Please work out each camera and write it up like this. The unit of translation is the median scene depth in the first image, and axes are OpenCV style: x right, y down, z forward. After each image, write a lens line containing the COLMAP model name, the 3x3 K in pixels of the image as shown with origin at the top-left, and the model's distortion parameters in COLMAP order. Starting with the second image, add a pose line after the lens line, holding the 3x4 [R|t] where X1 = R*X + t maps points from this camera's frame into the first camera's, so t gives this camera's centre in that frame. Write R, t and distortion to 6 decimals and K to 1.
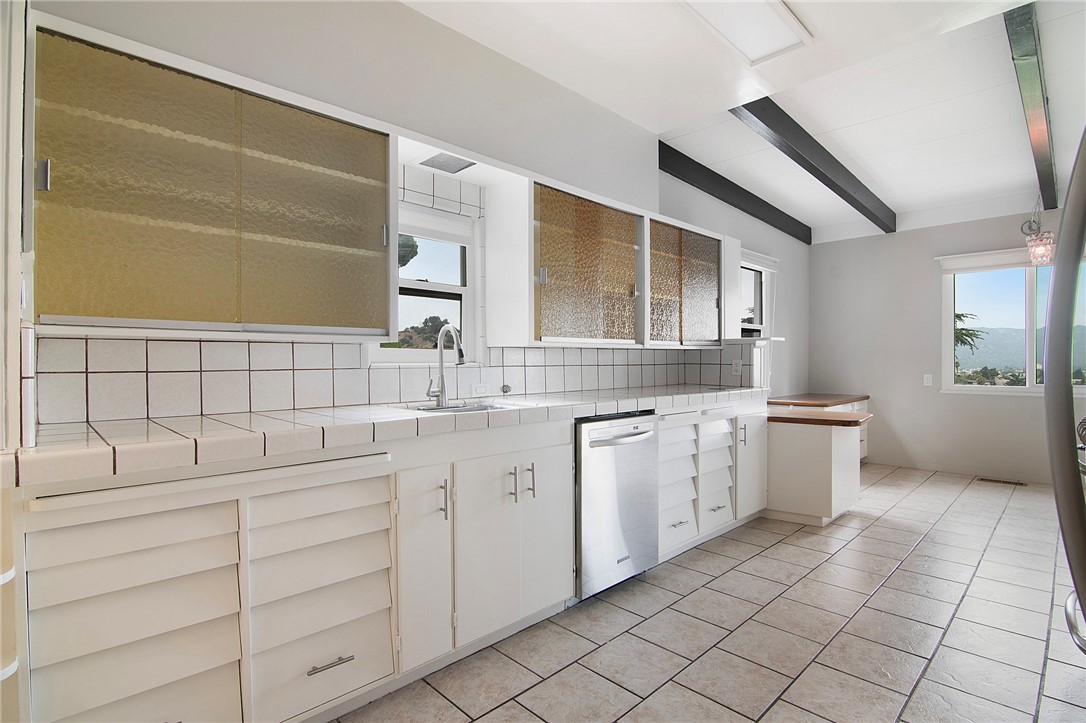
lens RADIAL K [[528.4, 0, 524.4], [0, 528.4, 366.2], [0, 0, 1]] dist [-0.009548, -0.007062]
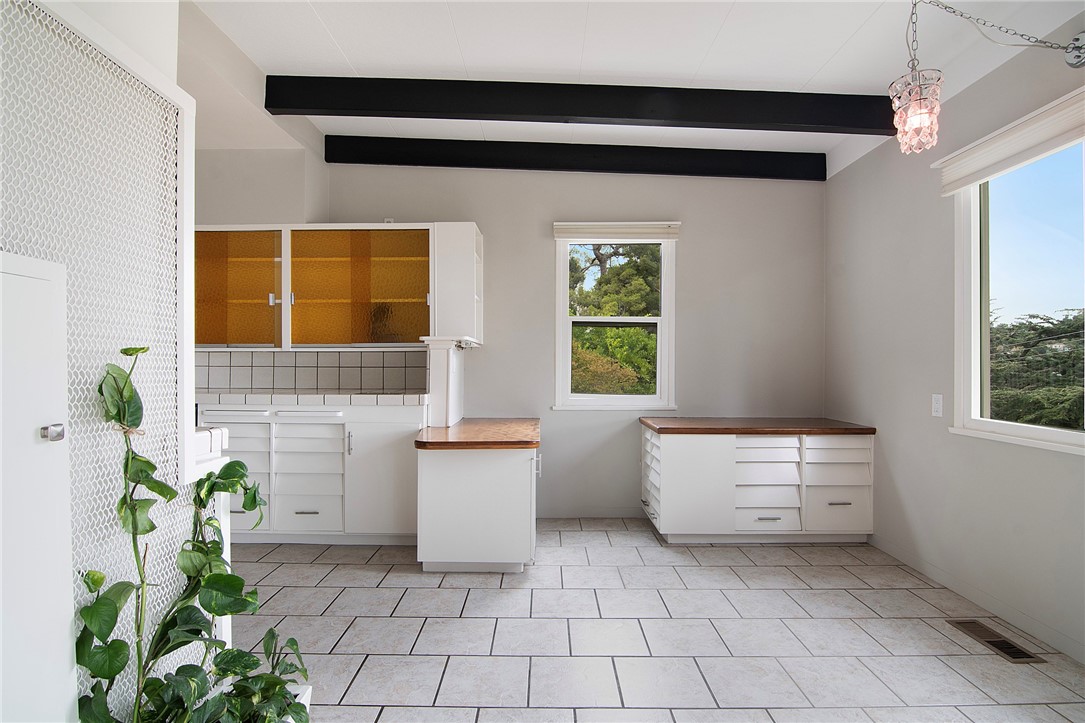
lens RADIAL K [[527.9, 0, 538.4], [0, 527.9, 365.8], [0, 0, 1]] dist [-0.009548, -0.007062]
pose [[0.728522, 0.011175, -0.684931, 1.366840], [-0.015011, 0.999887, 0.000347, -0.012344], [0.684857, 0.010029, 0.728608, 0.581027]]
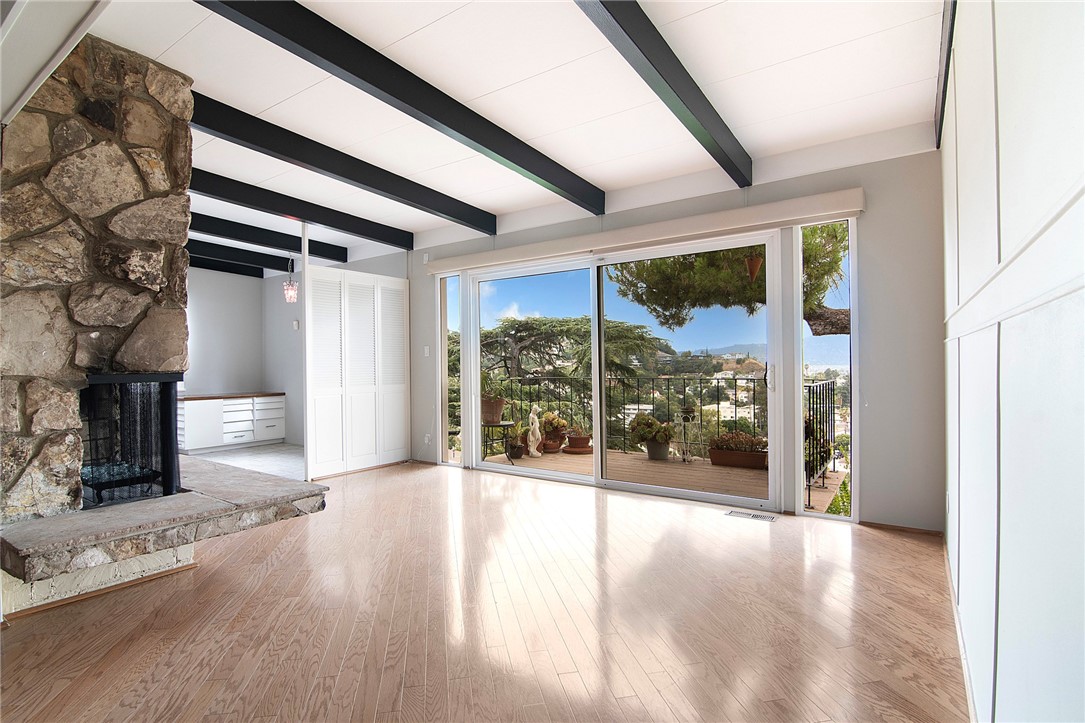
lens RADIAL K [[527.9, 0, 540.8], [0, 527.9, 366.0], [0, 0, 1]] dist [-0.009548, -0.007062]
pose [[0.975981, -0.006671, 0.217753, 1.764255], [0.008127, 0.999950, -0.005791, 0.000584], [-0.217703, 0.007422, 0.975987, -0.833975]]
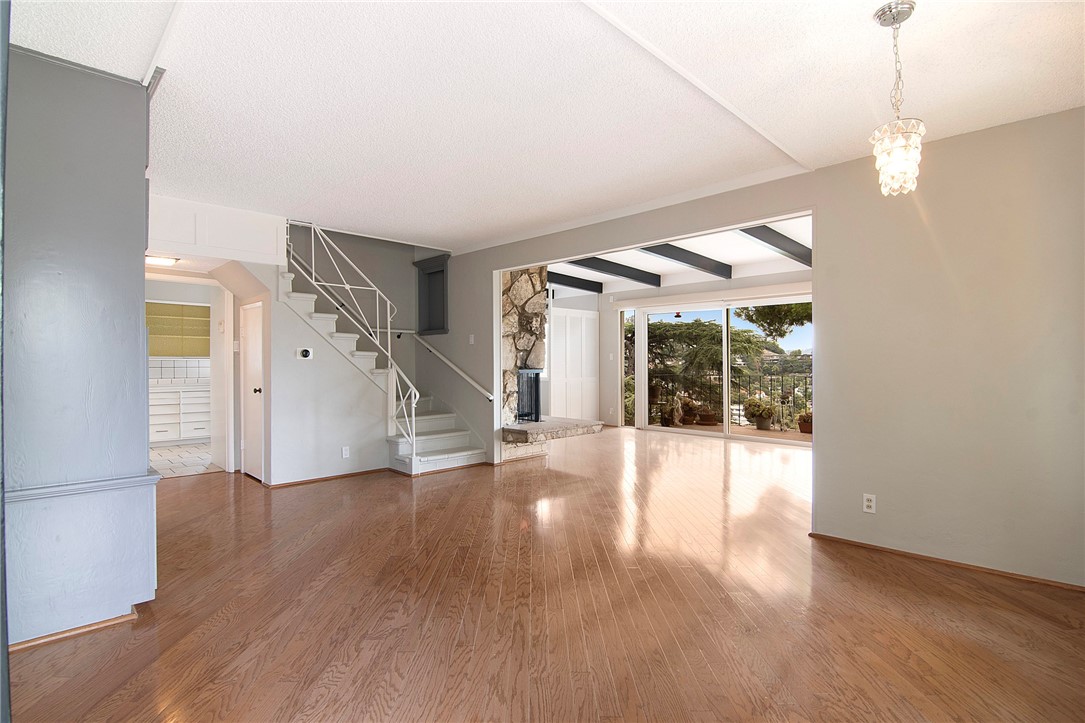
lens RADIAL K [[527.9, 0, 534.2], [0, 527.9, 361.5], [0, 0, 1]] dist [-0.009548, -0.007062]
pose [[0.999634, 0.004222, 0.026726, 1.262391], [-0.003959, 0.999943, -0.009885, -0.007451], [-0.026766, 0.009776, 0.999594, -1.906037]]
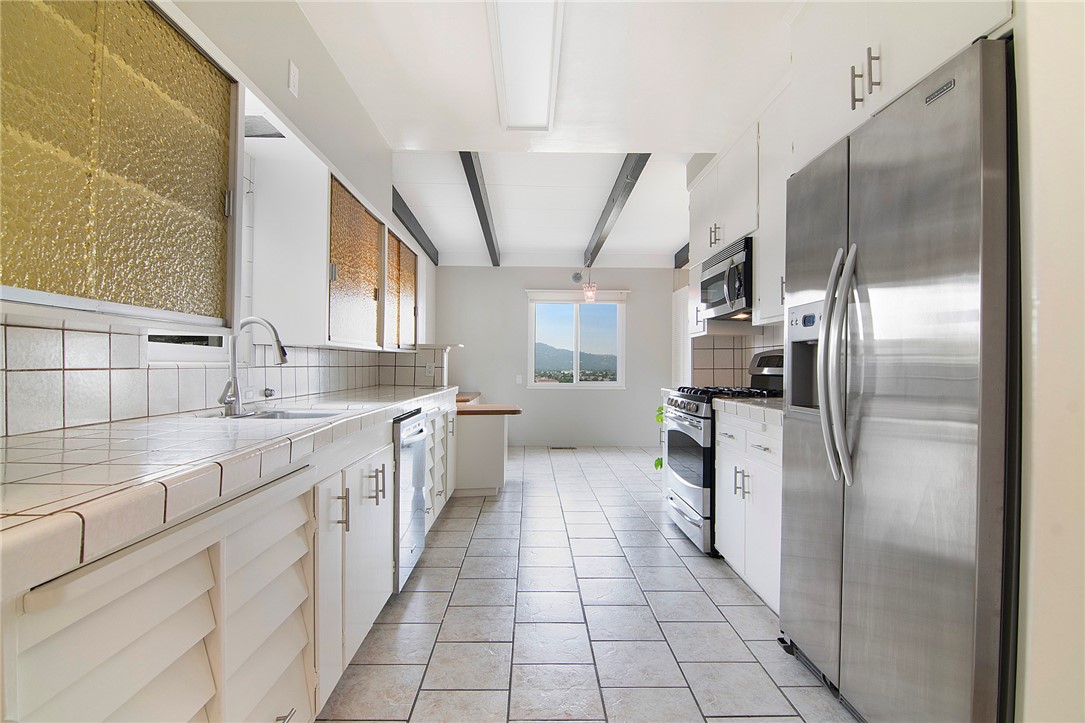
lens RADIAL K [[527.9, 0, 539.5], [0, 527.9, 366.4], [0, 0, 1]] dist [-0.009548, -0.007062]
pose [[0.672547, 0.006101, 0.740030, -0.338813], [-0.000938, 0.999972, -0.007392, 0.004828], [-0.740054, 0.004278, 0.672534, 0.073470]]
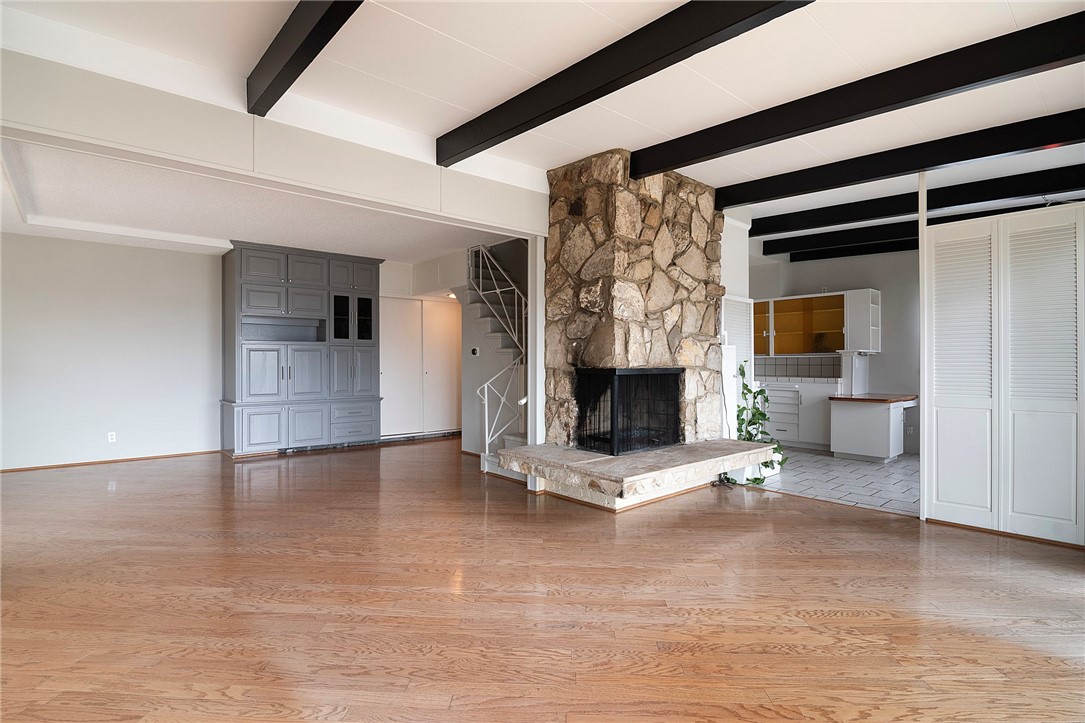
lens RADIAL K [[527.9, 0, 533.3], [0, 527.9, 361.9], [0, 0, 1]] dist [-0.009548, -0.007062]
pose [[-0.038717, 0.003082, -0.999245, 2.618497], [-0.007856, 0.999963, 0.003388, -0.016222], [0.999219, 0.007982, -0.038692, 0.050509]]
